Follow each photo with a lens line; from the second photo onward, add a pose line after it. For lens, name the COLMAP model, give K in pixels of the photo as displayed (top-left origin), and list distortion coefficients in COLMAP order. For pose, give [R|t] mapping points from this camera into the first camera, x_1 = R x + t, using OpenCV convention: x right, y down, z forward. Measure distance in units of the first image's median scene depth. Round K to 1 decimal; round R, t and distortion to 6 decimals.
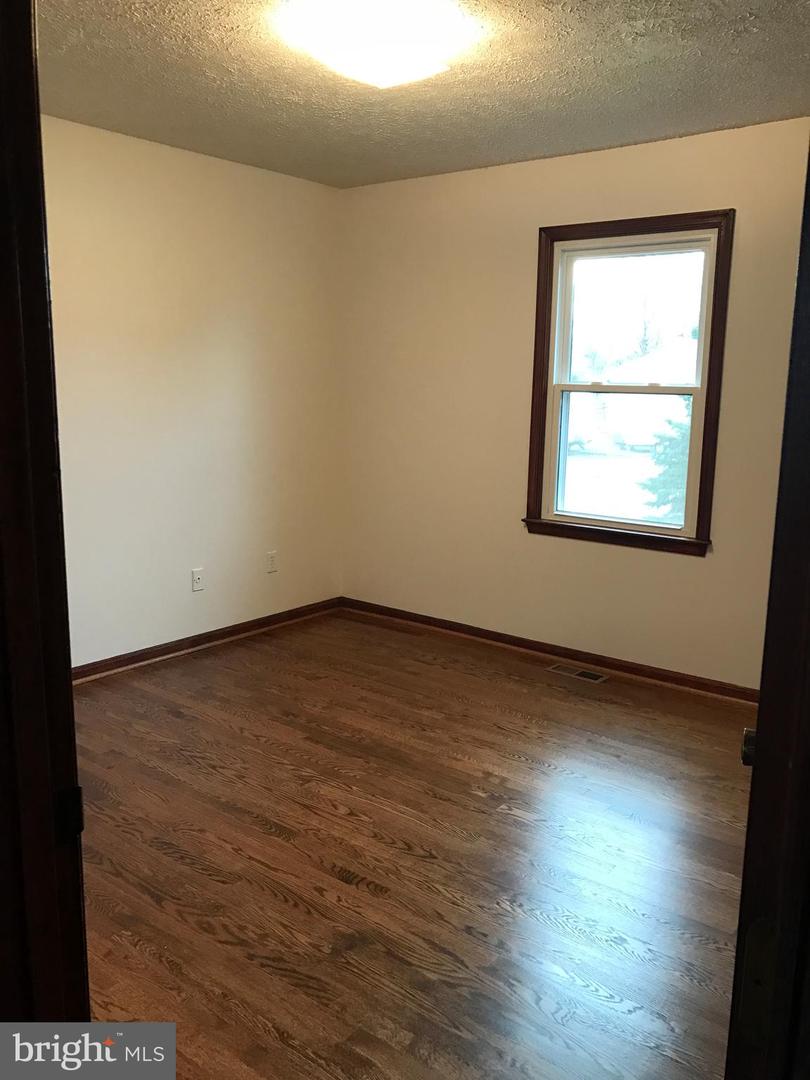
lens RADIAL K [[893.9, 0, 405.0], [0, 893.9, 540.0], [0, 0, 1]] dist [0.018042, -0.007765]
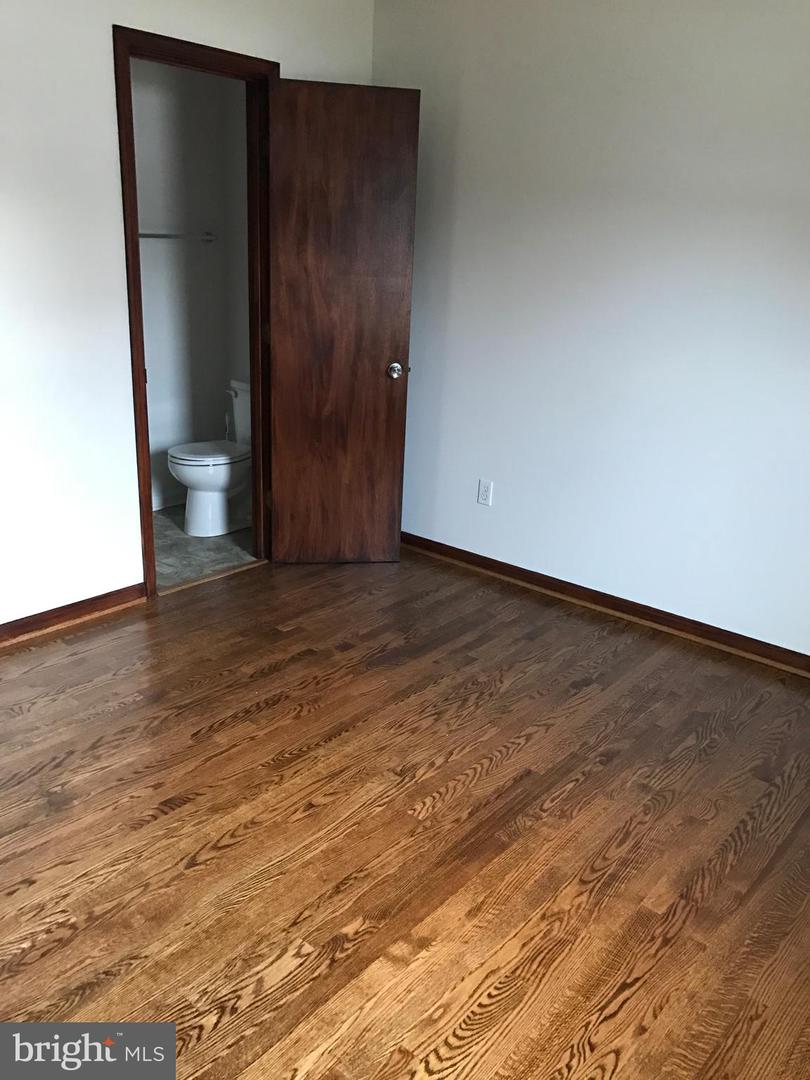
lens RADIAL K [[893.9, 0, 405.0], [0, 893.9, 540.0], [0, 0, 1]] dist [0.018042, -0.007765]
pose [[-0.020349, 0.314224, -0.949131, 0.581164], [-0.226955, 0.923093, 0.310469, -0.175227], [0.973693, 0.221728, 0.052531, 0.895481]]
